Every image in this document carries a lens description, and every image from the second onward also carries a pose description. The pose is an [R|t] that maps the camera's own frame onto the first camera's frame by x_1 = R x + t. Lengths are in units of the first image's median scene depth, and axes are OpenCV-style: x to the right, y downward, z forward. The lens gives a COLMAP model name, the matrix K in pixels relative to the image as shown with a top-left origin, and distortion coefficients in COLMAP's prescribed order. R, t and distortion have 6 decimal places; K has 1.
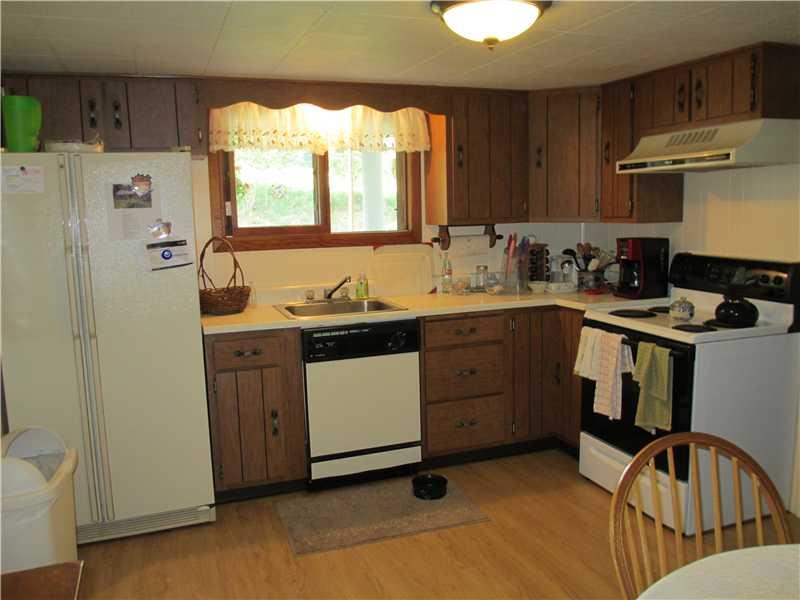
lens RADIAL K [[666.1, 0, 398.5], [0, 666.1, 300.6], [0, 0, 1]] dist [-0.076743, 0.059172]
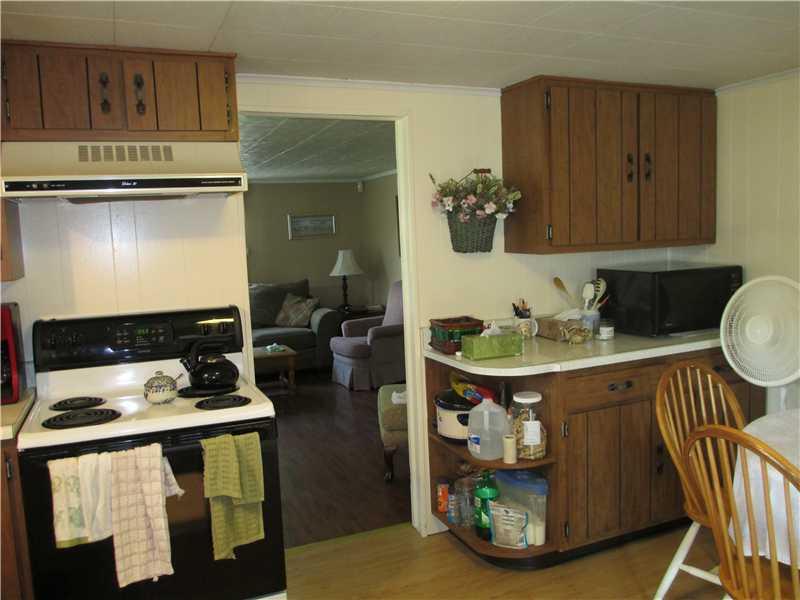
lens RADIAL K [[666.1, 0, 398.5], [0, 666.1, 300.6], [0, 0, 1]] dist [-0.076743, 0.059172]
pose [[-0.050355, -0.079875, 0.995532, -0.294926], [0.175630, 0.980555, 0.087557, -0.097980], [-0.983168, 0.179254, -0.035347, 0.748243]]
